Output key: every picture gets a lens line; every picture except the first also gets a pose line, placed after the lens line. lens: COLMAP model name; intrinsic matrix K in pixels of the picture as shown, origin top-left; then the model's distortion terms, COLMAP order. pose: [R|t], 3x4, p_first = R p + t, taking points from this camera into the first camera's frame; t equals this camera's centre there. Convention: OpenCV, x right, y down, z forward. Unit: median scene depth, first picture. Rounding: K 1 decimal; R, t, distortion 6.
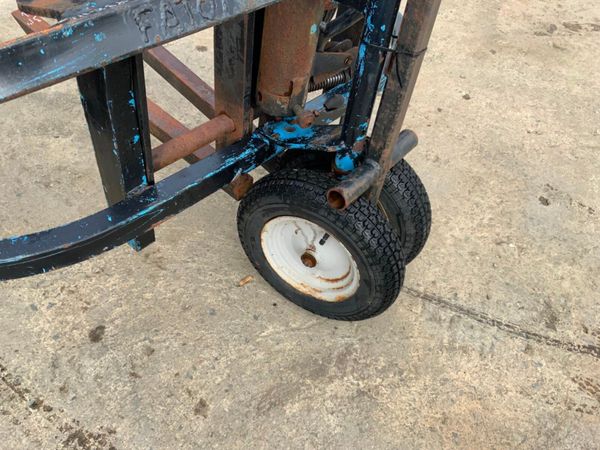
lens RADIAL K [[493.4, 0, 300.5], [0, 493.4, 230.5], [0, 0, 1]] dist [0.078186, -0.147273]
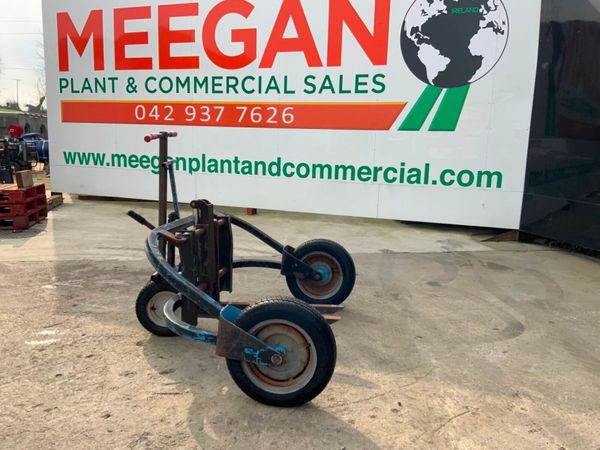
lens RADIAL K [[494.2, 0, 300.0], [0, 494.2, 225.0], [0, 0, 1]] dist [0.111961, -0.229841]
pose [[-0.832829, -0.057924, -0.550492, 1.167199], [-0.498010, 0.512528, 0.699501, -2.917696], [0.241625, 0.856715, -0.455695, 2.320080]]
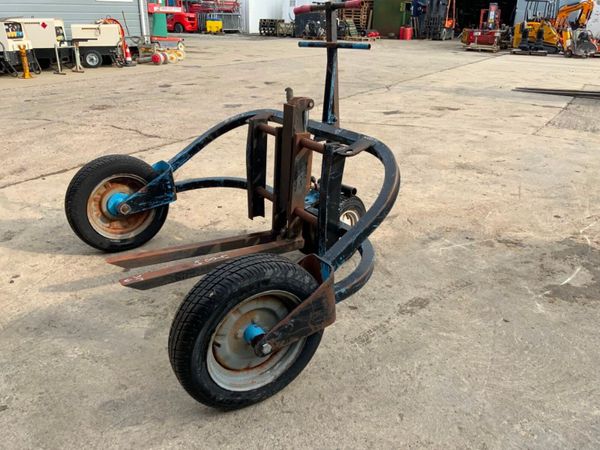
lens RADIAL K [[494.2, 0, 300.0], [0, 494.2, 225.0], [0, 0, 1]] dist [0.111961, -0.229841]
pose [[0.215960, -0.484203, 0.847885, -2.199749], [0.751172, 0.637159, 0.172537, -0.583998], [-0.623781, 0.599646, 0.501320, -0.138580]]
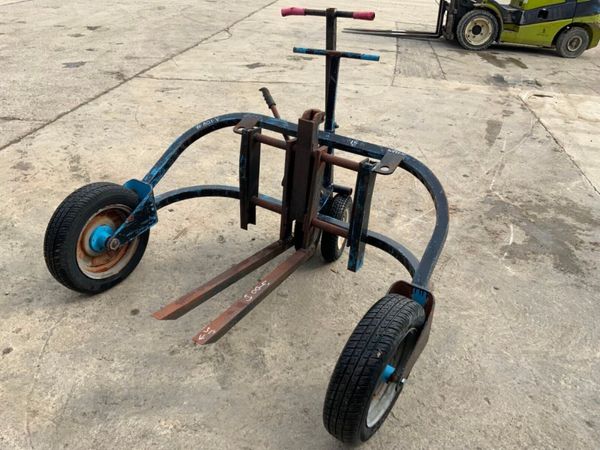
lens RADIAL K [[494.2, 0, 300.0], [0, 494.2, 225.0], [0, 0, 1]] dist [0.111961, -0.229841]
pose [[-0.174990, -0.601466, 0.779498, -2.032536], [0.695436, 0.484929, 0.530294, -1.542527], [-0.696955, 0.634887, 0.333424, 0.272250]]
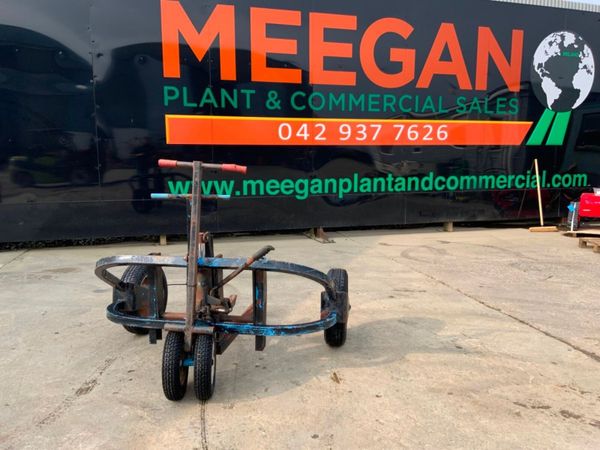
lens RADIAL K [[494.2, 0, 300.0], [0, 494.2, 225.0], [0, 0, 1]] dist [0.111961, -0.229841]
pose [[0.546362, -0.000510, -0.837549, 2.650585], [-0.596846, 0.701323, -0.389770, 0.171276], [0.587591, 0.712844, 0.382871, -0.127406]]
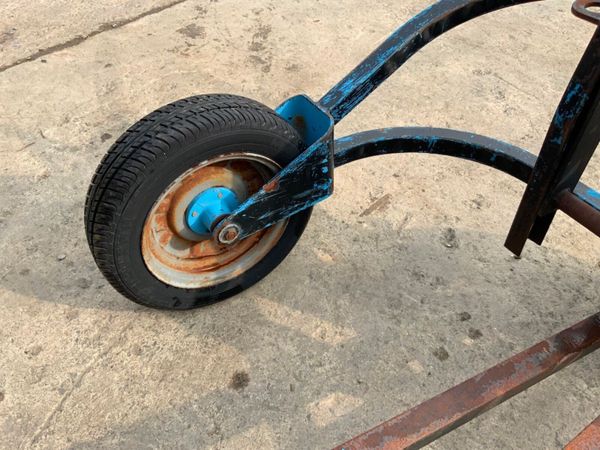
lens RADIAL K [[494.2, 0, 300.0], [0, 494.2, 225.0], [0, 0, 1]] dist [0.111961, -0.229841]
pose [[0.281491, -0.735256, 0.616573, -0.749097], [0.739392, 0.575751, 0.349014, -1.146637], [-0.611607, 0.357645, 0.705711, 0.831656]]
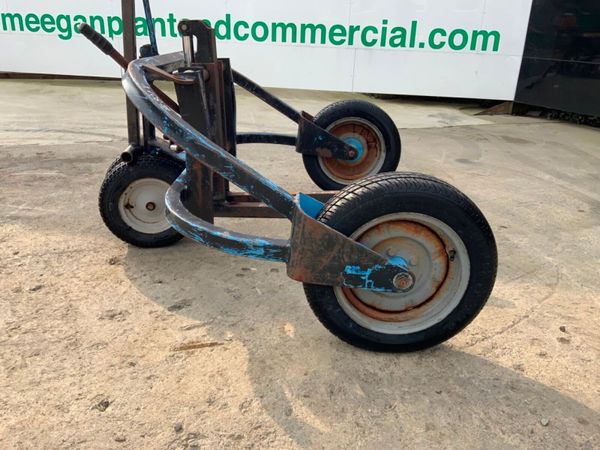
lens RADIAL K [[493.4, 0, 300.5], [0, 493.4, 230.5], [0, 0, 1]] dist [0.078186, -0.147273]
pose [[-0.730690, 0.109535, -0.673865, 1.016082], [-0.596898, 0.376587, 0.708446, -1.765344], [0.331368, 0.919883, -0.209787, 1.846761]]
